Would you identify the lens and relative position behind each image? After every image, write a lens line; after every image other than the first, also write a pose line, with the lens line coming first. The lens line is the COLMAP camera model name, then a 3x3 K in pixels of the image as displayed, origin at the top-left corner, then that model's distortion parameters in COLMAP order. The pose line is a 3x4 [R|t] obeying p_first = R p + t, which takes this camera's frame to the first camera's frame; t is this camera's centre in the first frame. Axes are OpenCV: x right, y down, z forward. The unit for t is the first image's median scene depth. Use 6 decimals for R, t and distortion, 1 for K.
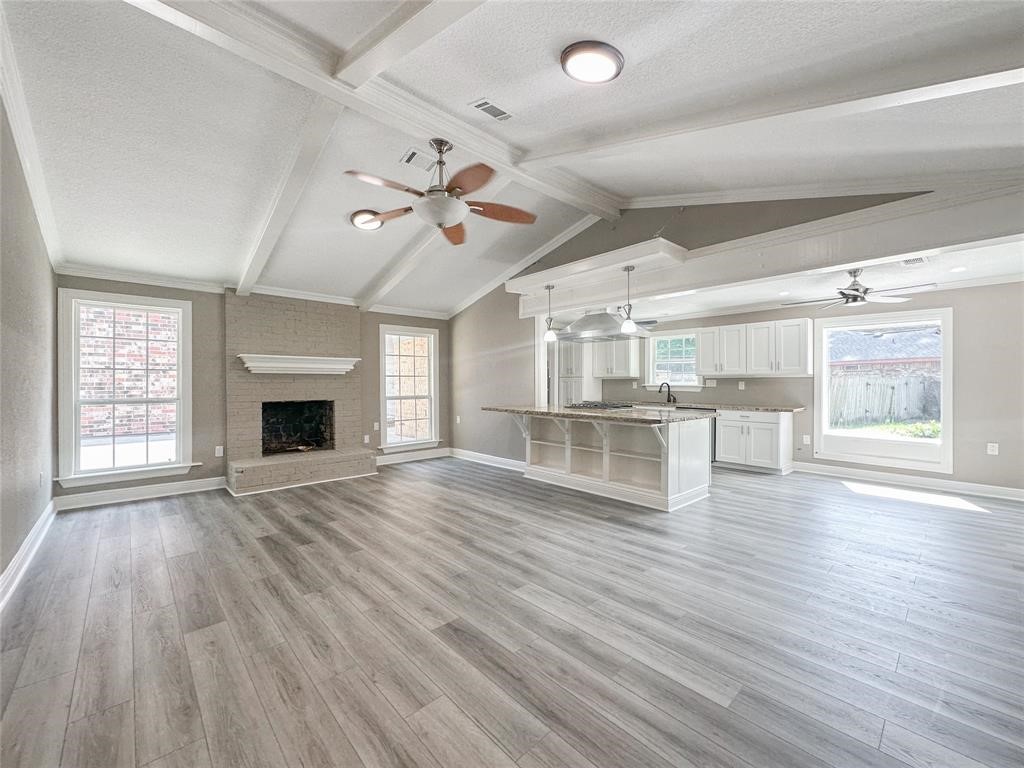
lens RADIAL K [[419.7, 0, 499.7], [0, 419.7, 385.6], [0, 0, 1]] dist [-0.001909, 0.000226]
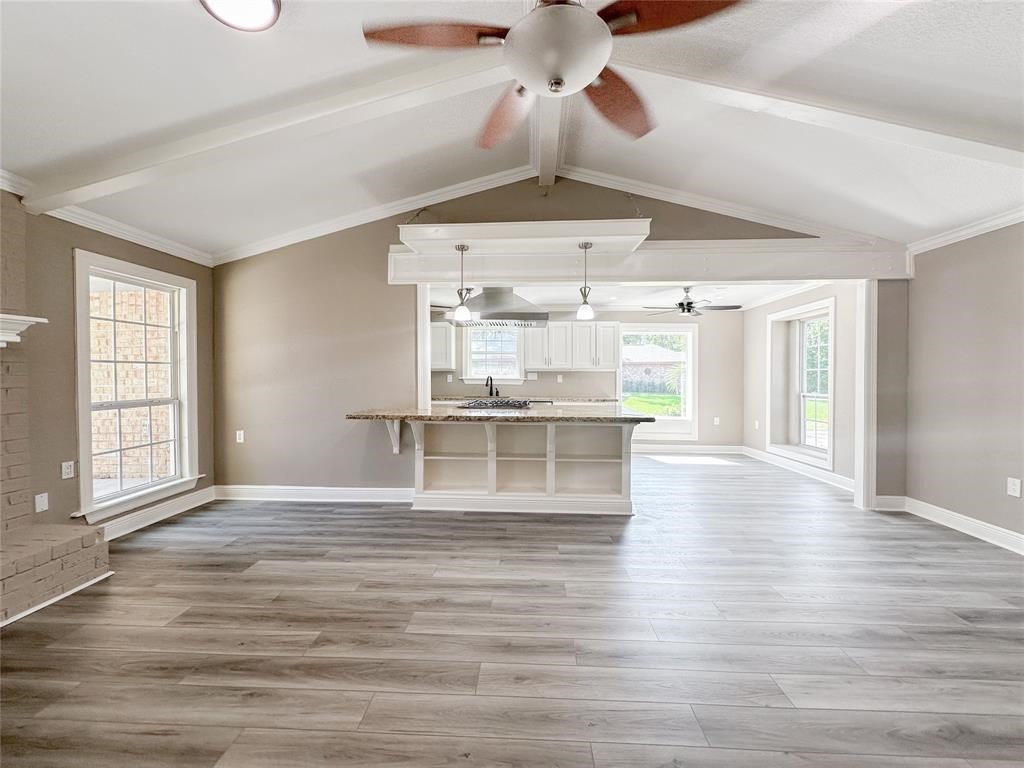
lens RADIAL K [[419.7, 0, 507.6], [0, 419.7, 377.3], [0, 0, 1]] dist [-0.001909, 0.000226]
pose [[0.699798, -0.000695, 0.714340, -0.326607], [0.000569, 1.000000, 0.000415, -0.004667], [-0.714340, 0.000116, 0.699798, 0.385780]]
